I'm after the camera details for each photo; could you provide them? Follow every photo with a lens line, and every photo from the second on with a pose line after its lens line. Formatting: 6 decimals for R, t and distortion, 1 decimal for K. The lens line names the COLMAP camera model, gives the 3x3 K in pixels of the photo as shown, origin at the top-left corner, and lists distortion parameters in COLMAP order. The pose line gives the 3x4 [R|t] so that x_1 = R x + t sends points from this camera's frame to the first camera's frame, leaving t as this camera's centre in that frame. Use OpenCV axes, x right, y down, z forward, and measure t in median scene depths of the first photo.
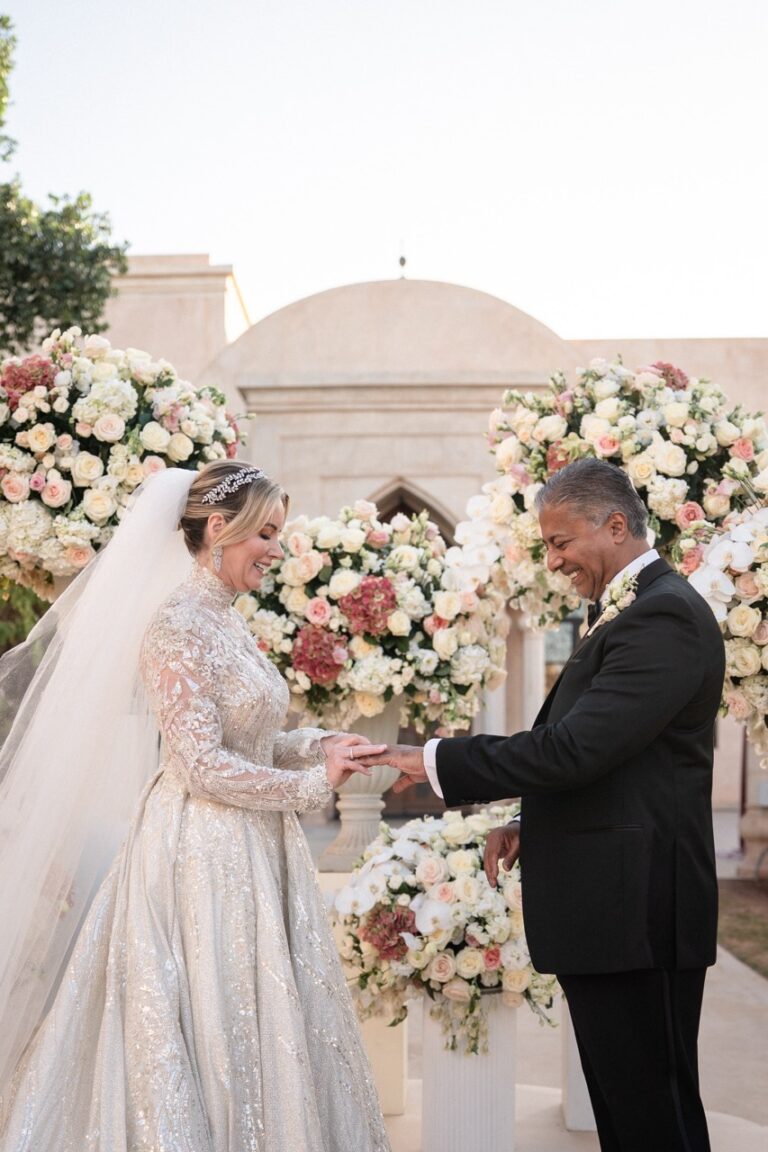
lens RADIAL K [[1306.0, 0, 365.3], [0, 1306.0, 820.7], [0, 0, 1]] dist [-0.065440, -0.008629]
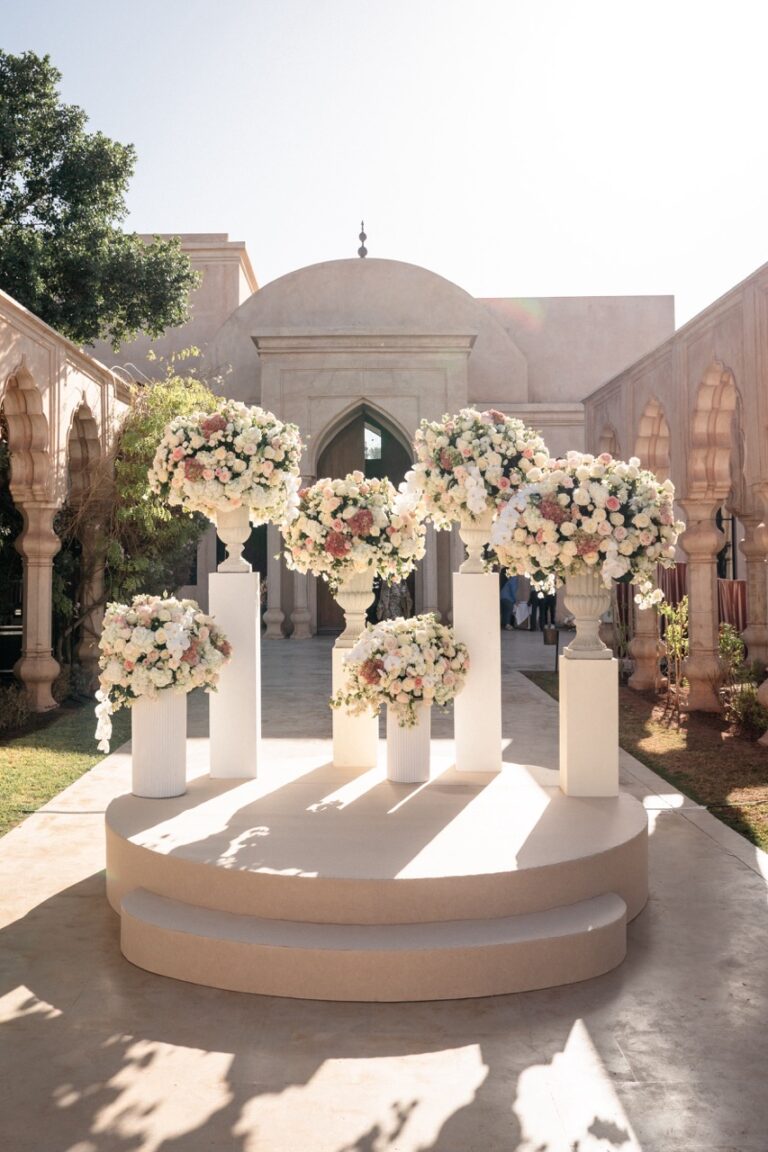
lens RADIAL K [[1035.2, 0, 337.8], [0, 1035.2, 504.7], [0, 0, 1]] dist [-0.002895, -0.214725]
pose [[0.999981, 0.000023, 0.006220, -0.047279], [0.000783, 0.991568, -0.129583, 0.030835], [-0.006170, 0.129585, 0.991549, -0.731610]]
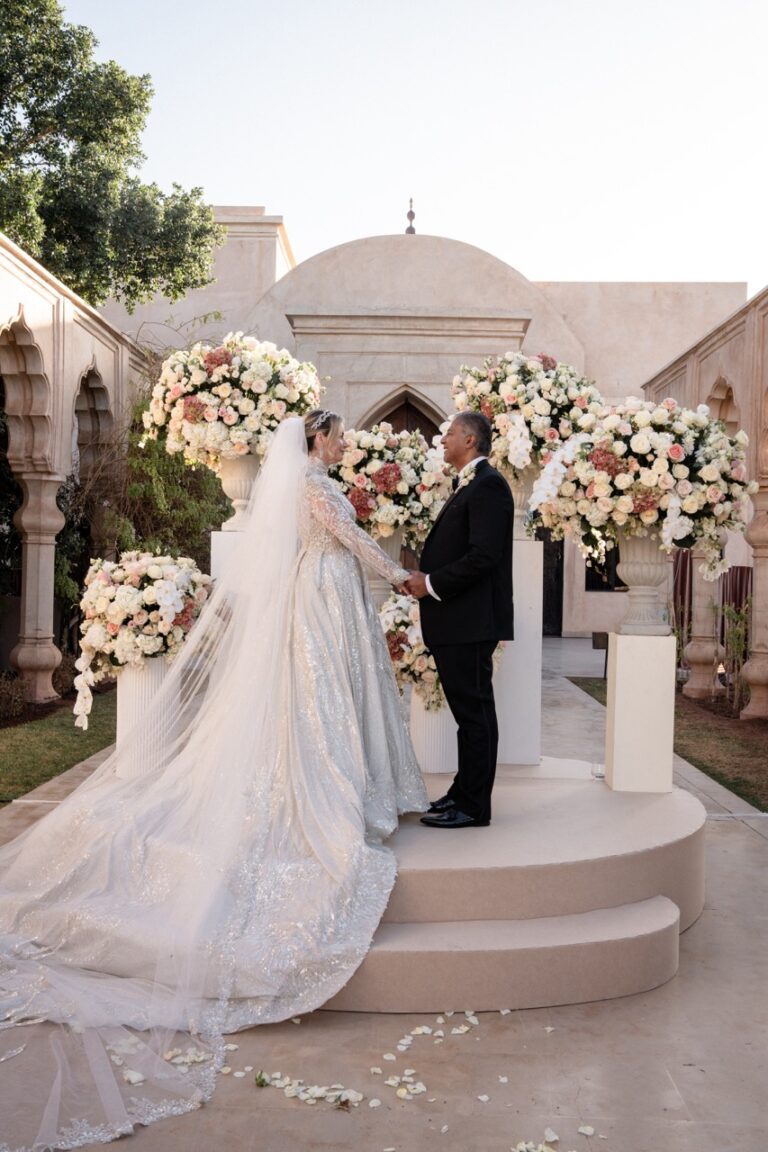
lens RADIAL K [[1087.8, 0, 384.0], [0, 1087.8, 576.0], [0, 0, 1]] dist [-0.020400, 0.011985]
pose [[0.999702, 0.022259, 0.010002, -0.014238], [-0.021459, 0.997032, -0.073938, 0.096383], [-0.011618, 0.073702, 0.997213, -0.582241]]
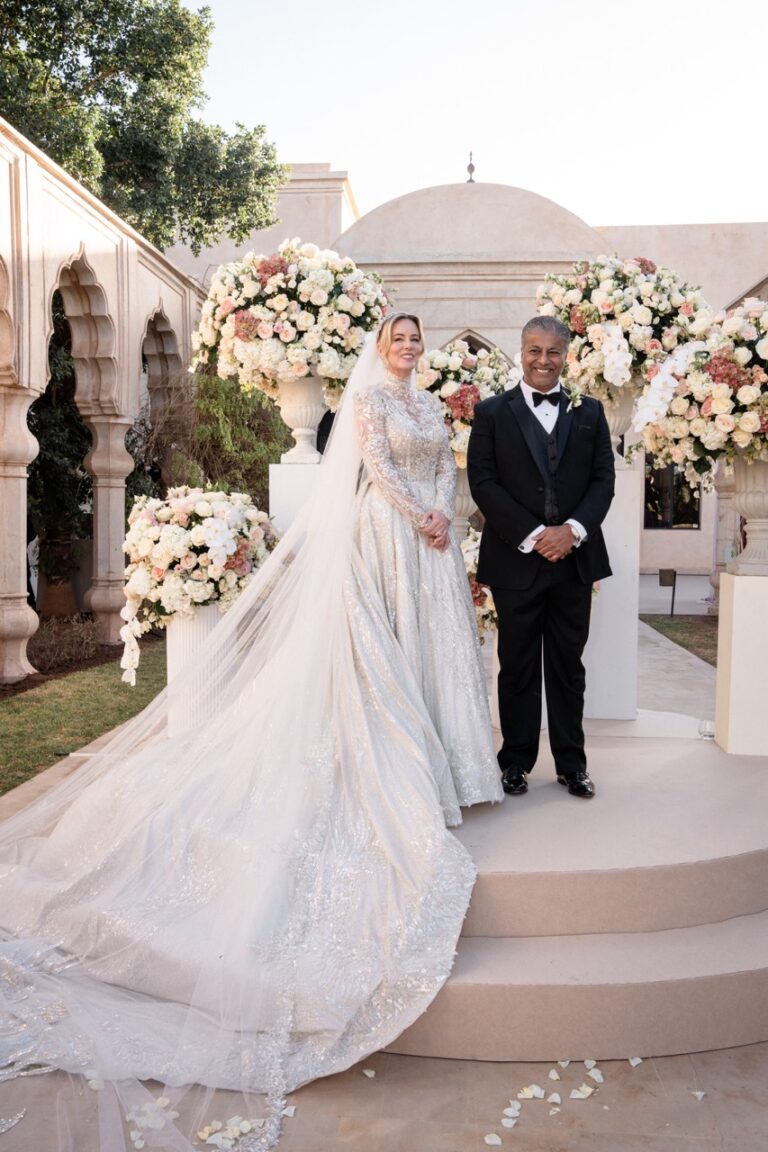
lens RADIAL K [[996.9, 0, 384.0], [0, 996.9, 576.0], [0, 0, 1]] dist [-0.035311, 0.003697]
pose [[0.998609, 0.013456, -0.050974, -0.032304], [-0.014228, 0.999789, -0.014799, 0.083834], [0.050764, 0.015503, 0.998590, -0.301374]]
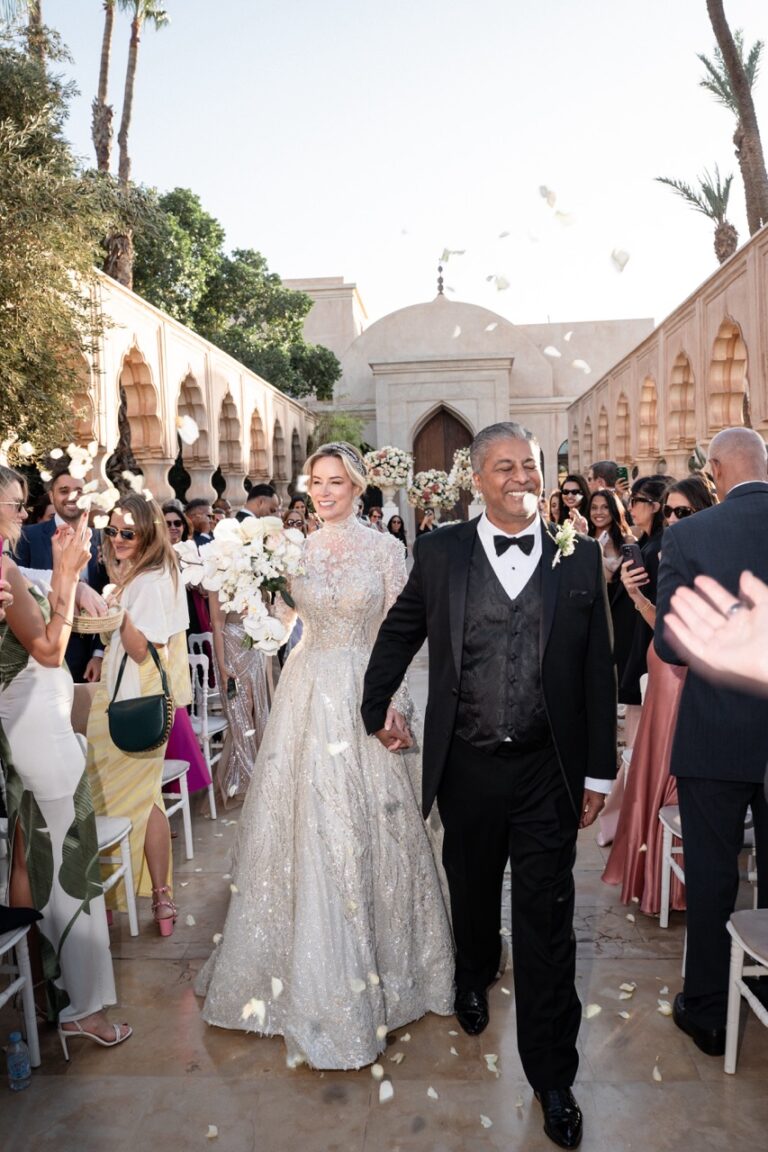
lens RADIAL K [[941.1, 0, 384.0], [0, 941.1, 576.0], [0, 0, 1]] dist [-0.076991, -0.003468]
pose [[0.998674, -0.026671, -0.044025, -0.051800], [0.026361, 0.999624, -0.007611, 0.277425], [0.044211, 0.006441, 0.999001, -3.447275]]
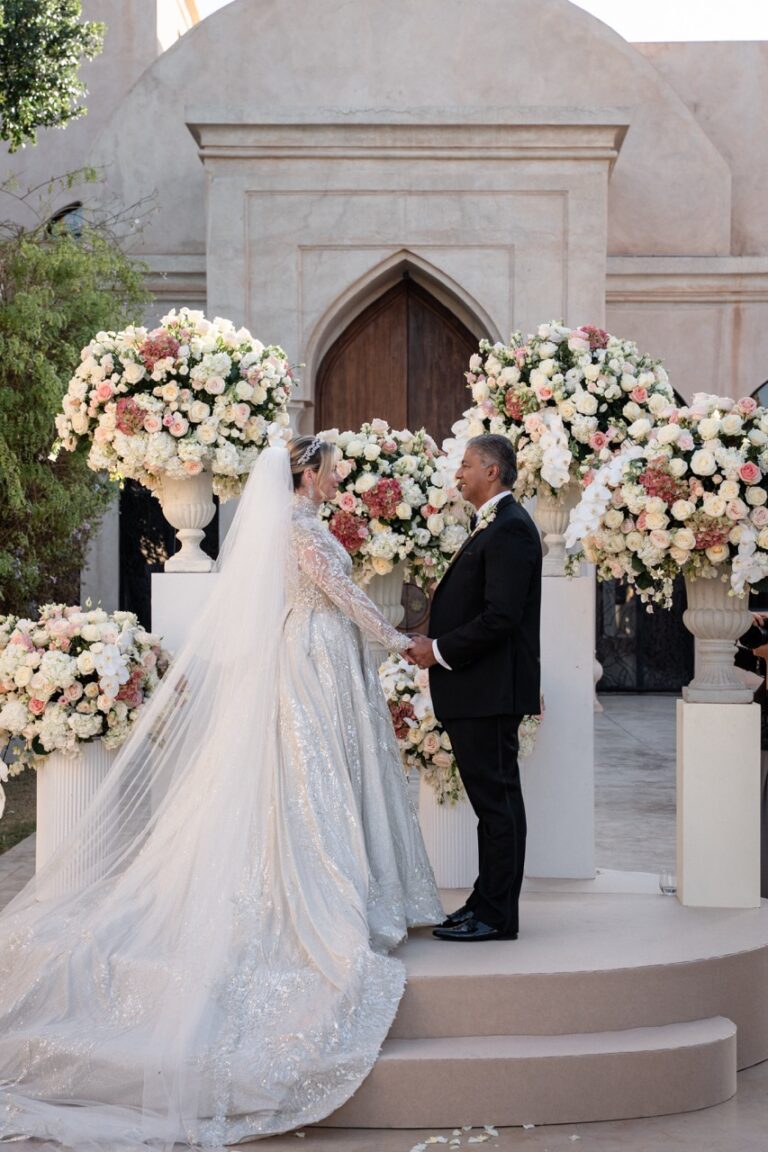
lens RADIAL K [[2169.0, 0, 384.0], [0, 2169.0, 576.0], [0, 0, 1]] dist [0.661749, -3.825610]
pose [[0.999812, 0.006254, 0.018349, -0.039836], [-0.004917, 0.997393, -0.071996, 0.094922], [-0.018751, 0.071892, 0.997236, -1.402752]]
